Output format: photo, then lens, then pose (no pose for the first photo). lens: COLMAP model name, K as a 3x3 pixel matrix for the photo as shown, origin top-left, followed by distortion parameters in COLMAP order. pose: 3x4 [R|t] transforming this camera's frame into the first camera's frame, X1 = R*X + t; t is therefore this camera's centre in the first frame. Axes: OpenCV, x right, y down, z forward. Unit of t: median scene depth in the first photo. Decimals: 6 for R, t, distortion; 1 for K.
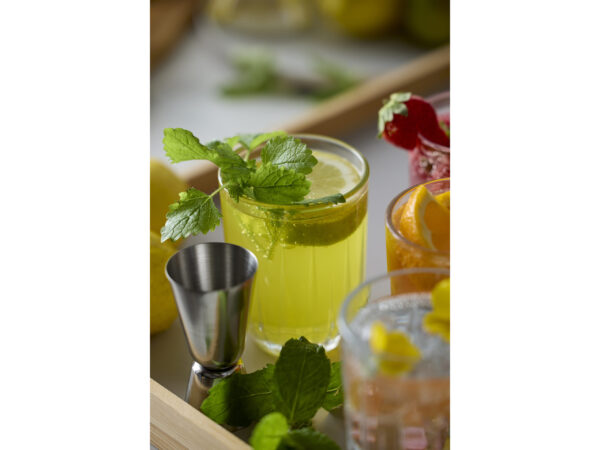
lens RADIAL K [[2396.9, 0, 299.1], [0, 2396.9, 225.0], [0, 0, 1]] dist [-0.688949, 0.000000]
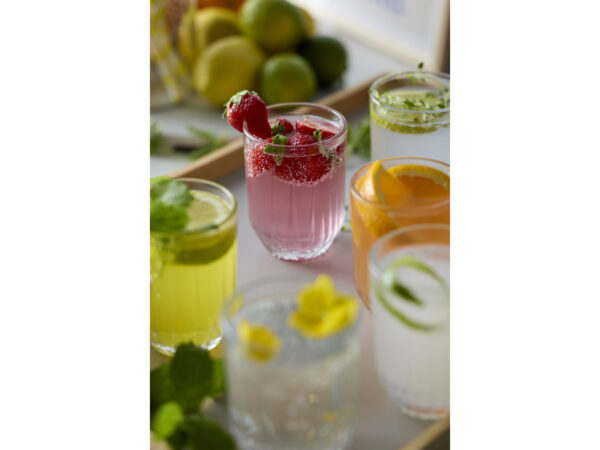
lens RADIAL K [[1703.4, 0, 301.7], [0, 1703.4, 225.1], [0, 0, 1]] dist [-0.699349, 0.000000]
pose [[0.996858, -0.037041, 0.070015, 0.000416], [0.038874, 0.998931, -0.025004, 0.011619], [-0.069014, 0.027647, 0.997233, 0.119030]]
